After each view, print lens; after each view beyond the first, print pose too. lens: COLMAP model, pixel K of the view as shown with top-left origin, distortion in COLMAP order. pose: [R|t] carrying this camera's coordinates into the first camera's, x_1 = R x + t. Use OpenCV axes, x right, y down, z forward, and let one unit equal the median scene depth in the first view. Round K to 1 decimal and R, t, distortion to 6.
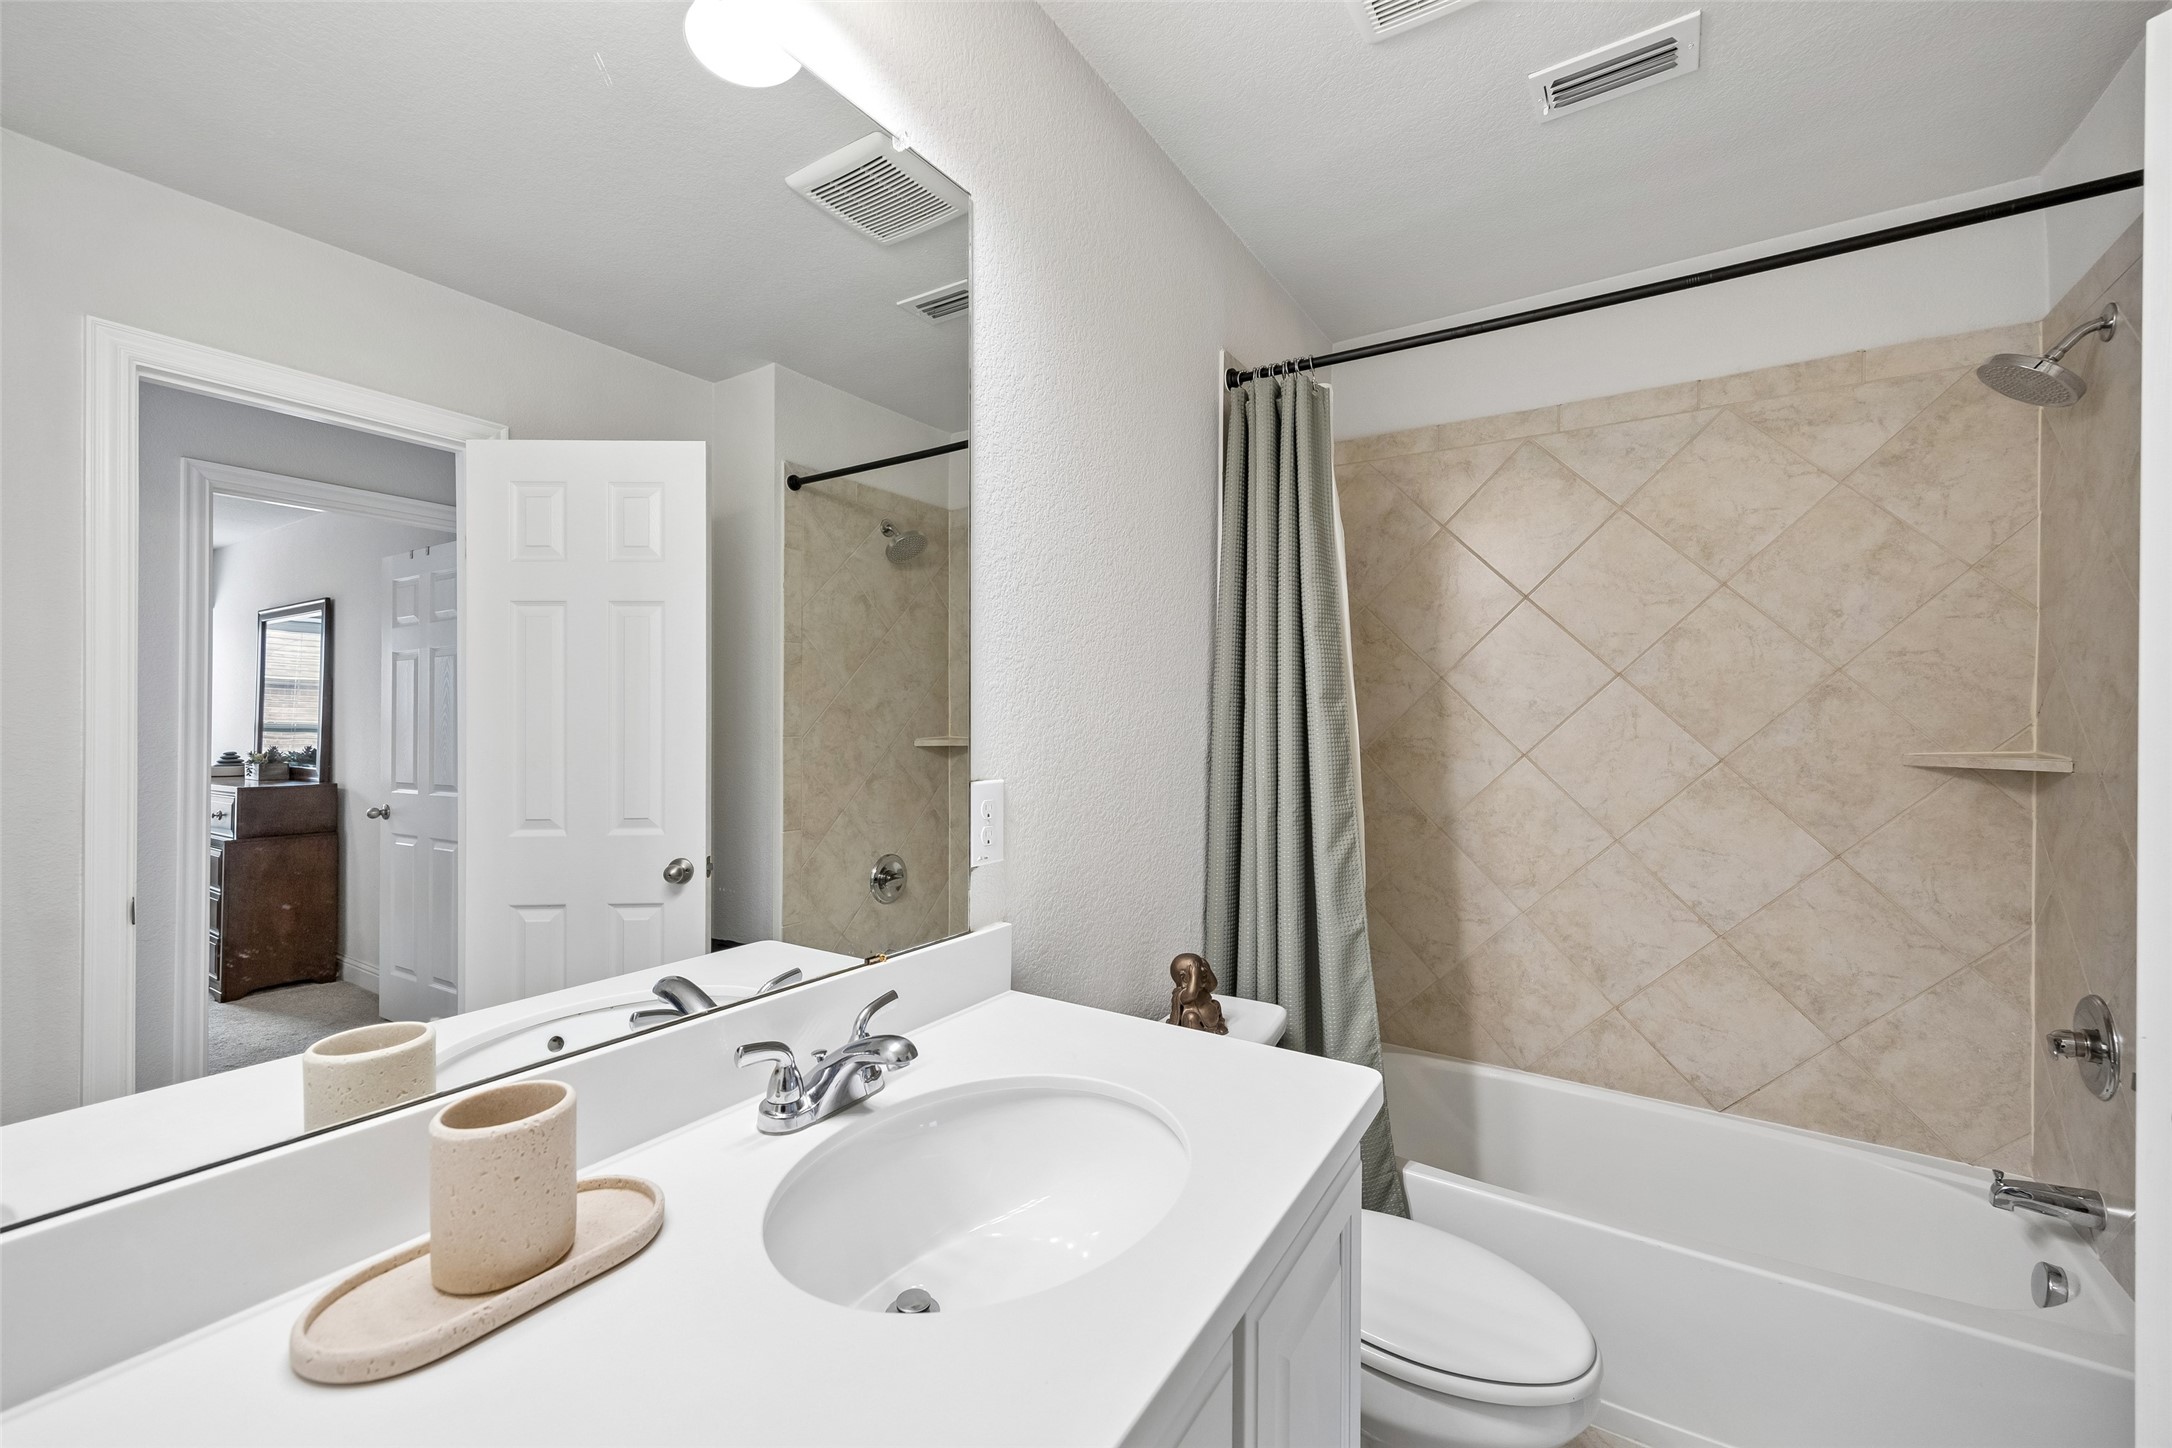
lens RADIAL K [[872.5, 0, 1089.4], [0, 872.5, 729.2], [0, 0, 1]] dist [0.014182, -0.000059]
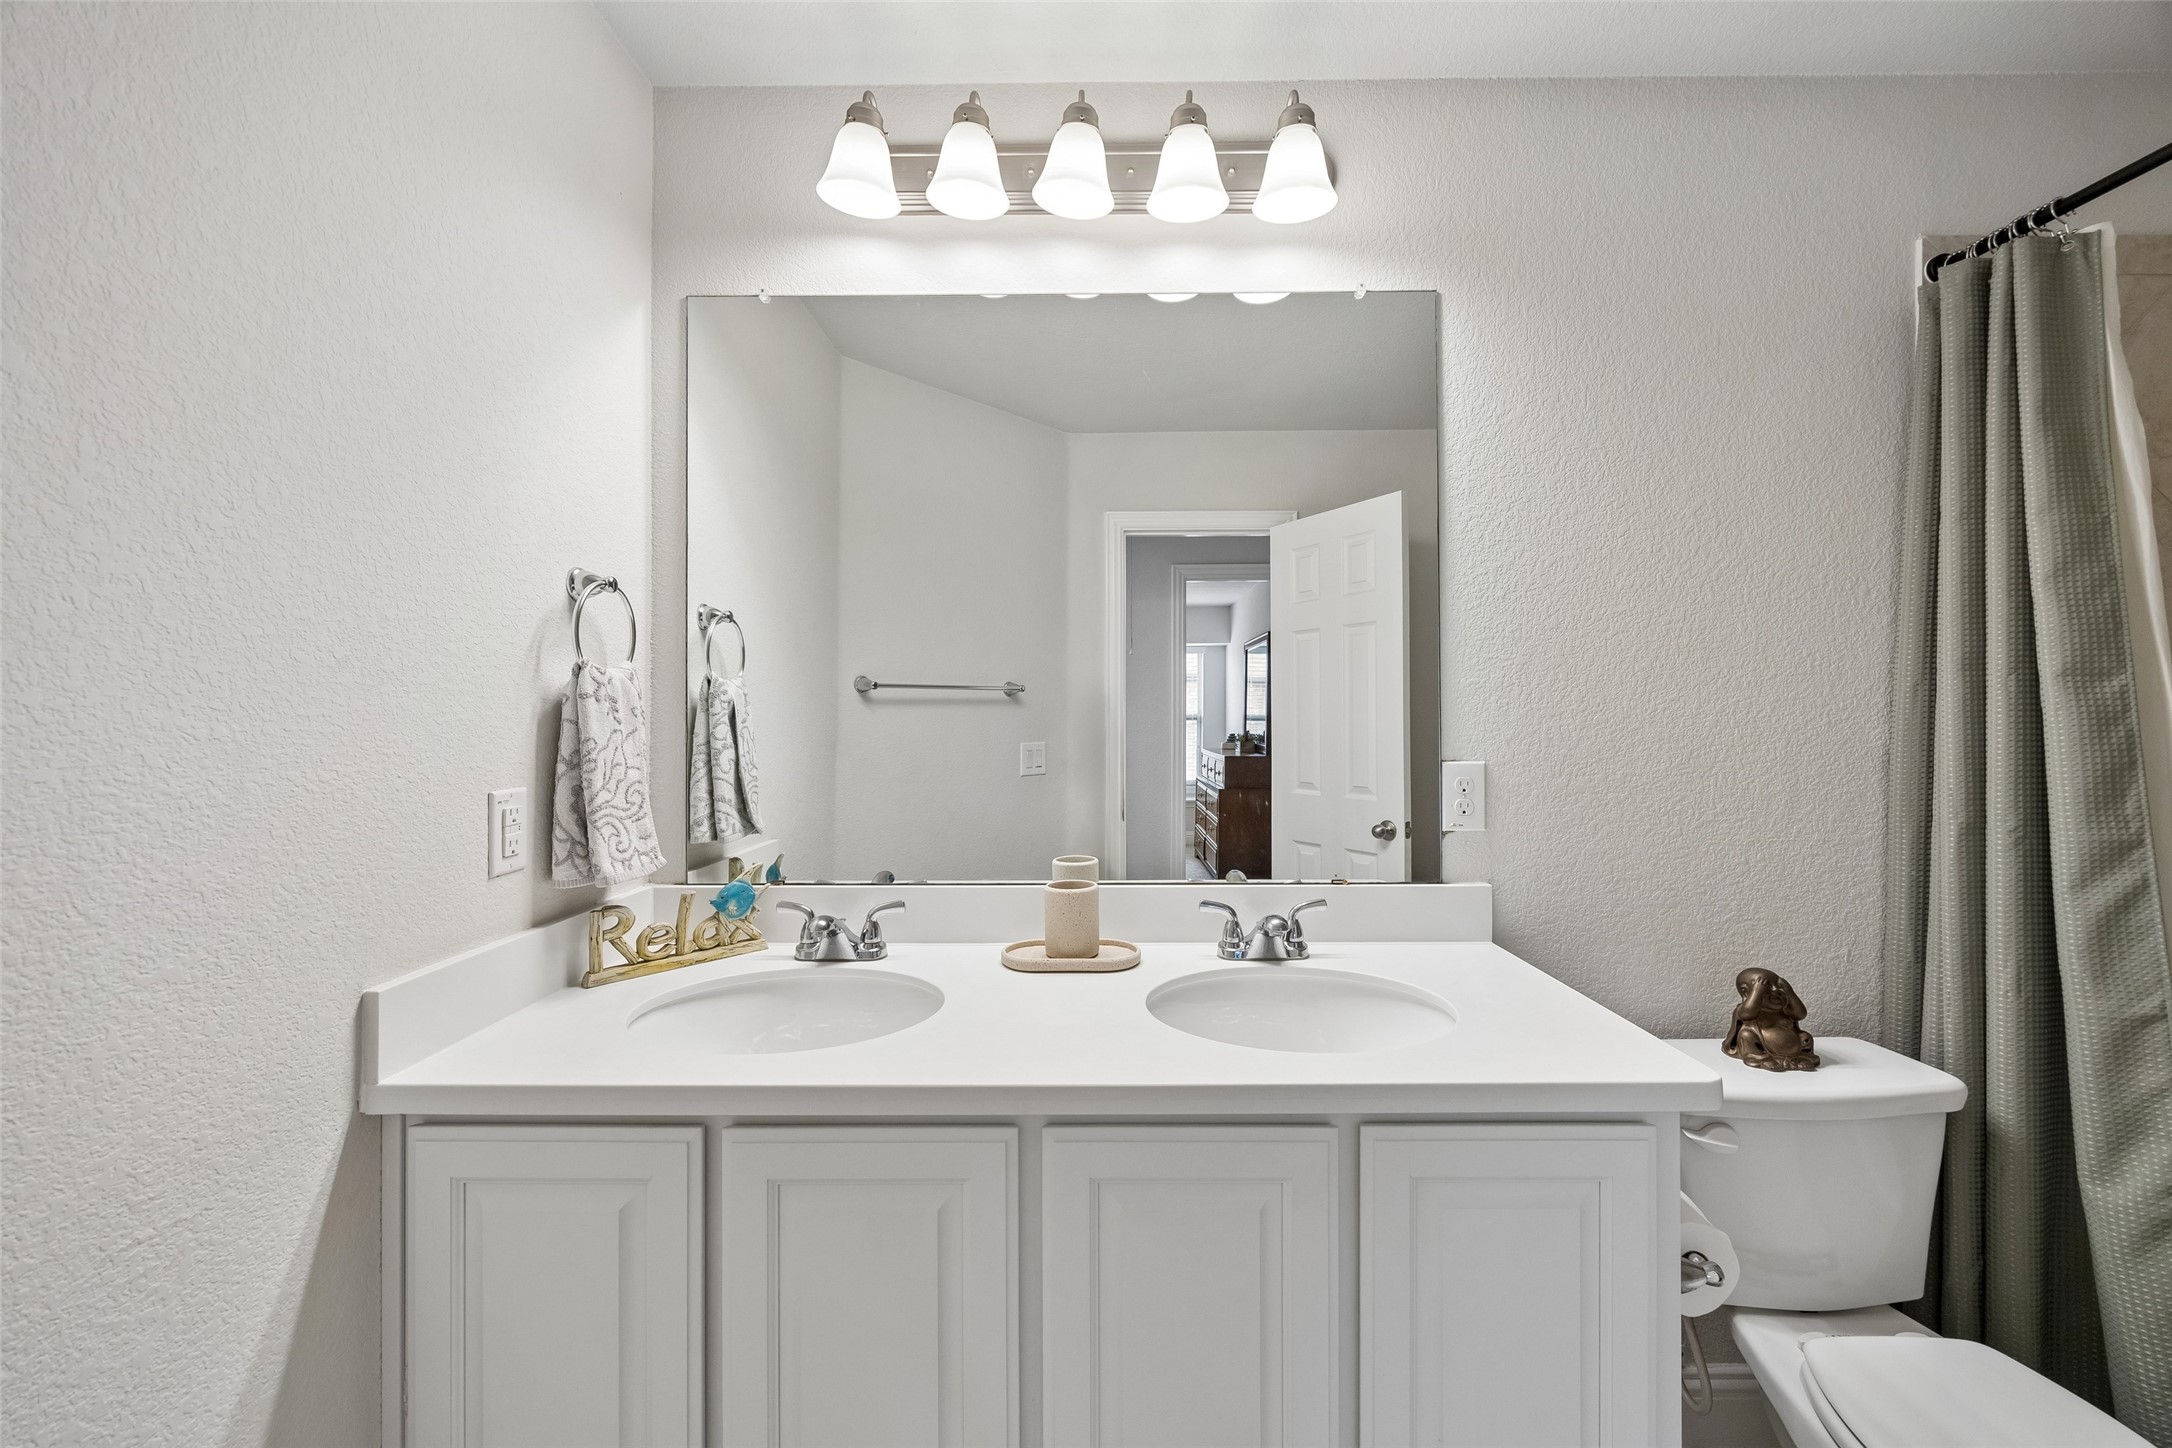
lens RADIAL K [[828.6, 0, 1077.8], [0, 828.6, 721.4], [0, 0, 1]] dist [-0.001404, -0.000212]
pose [[0.532037, 0.002164, -0.846719, 0.405289], [0.000307, 0.999996, 0.002749, -0.000015], [0.846721, -0.001722, 0.532034, -0.042066]]
